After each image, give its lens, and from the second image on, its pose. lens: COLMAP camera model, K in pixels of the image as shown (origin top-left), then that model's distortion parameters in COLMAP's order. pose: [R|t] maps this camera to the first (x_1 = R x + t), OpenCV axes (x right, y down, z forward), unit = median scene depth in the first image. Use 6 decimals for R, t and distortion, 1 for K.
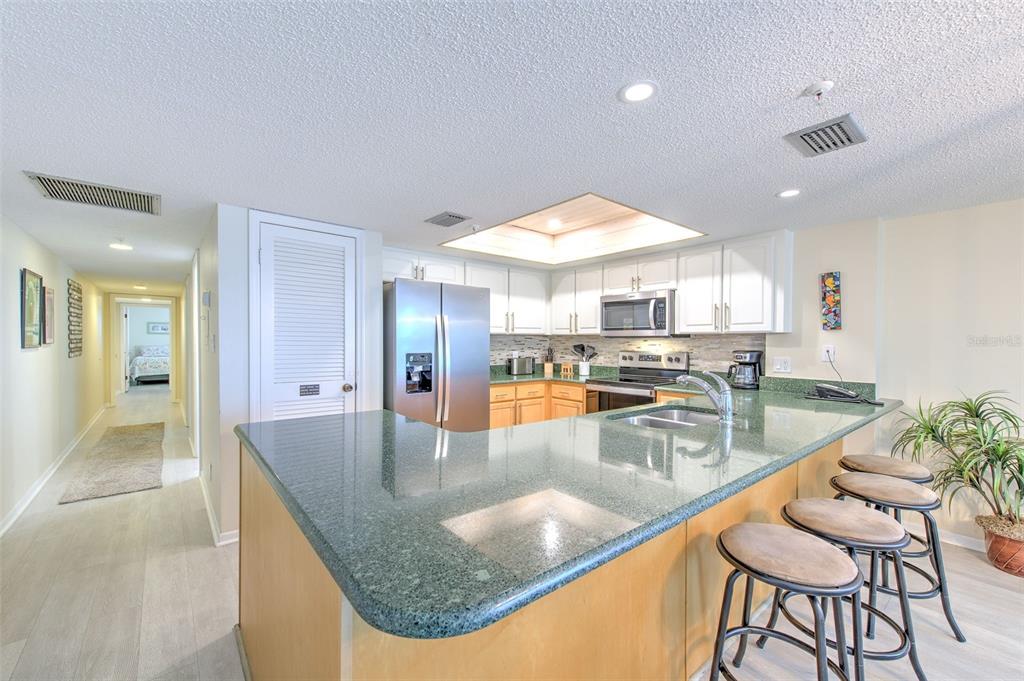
lens RADIAL K [[413.3, 0, 518.6], [0, 413.3, 343.7], [0, 0, 1]] dist [0.008309, -0.002194]
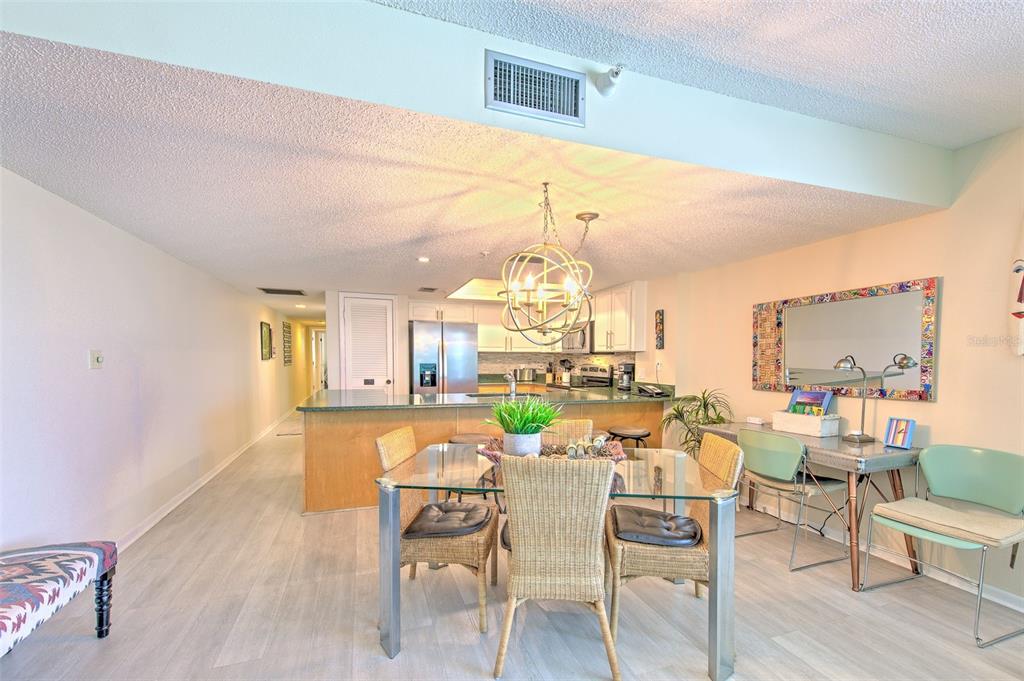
lens RADIAL K [[431.3, 0, 512.4], [0, 431.3, 379.7], [0, 0, 1]] dist [0.006461, -0.000277]
pose [[0.931556, 0.021469, -0.362964, 0.725890], [-0.005603, 0.998984, 0.044709, 0.007678], [0.363555, -0.039615, 0.930730, -0.536154]]
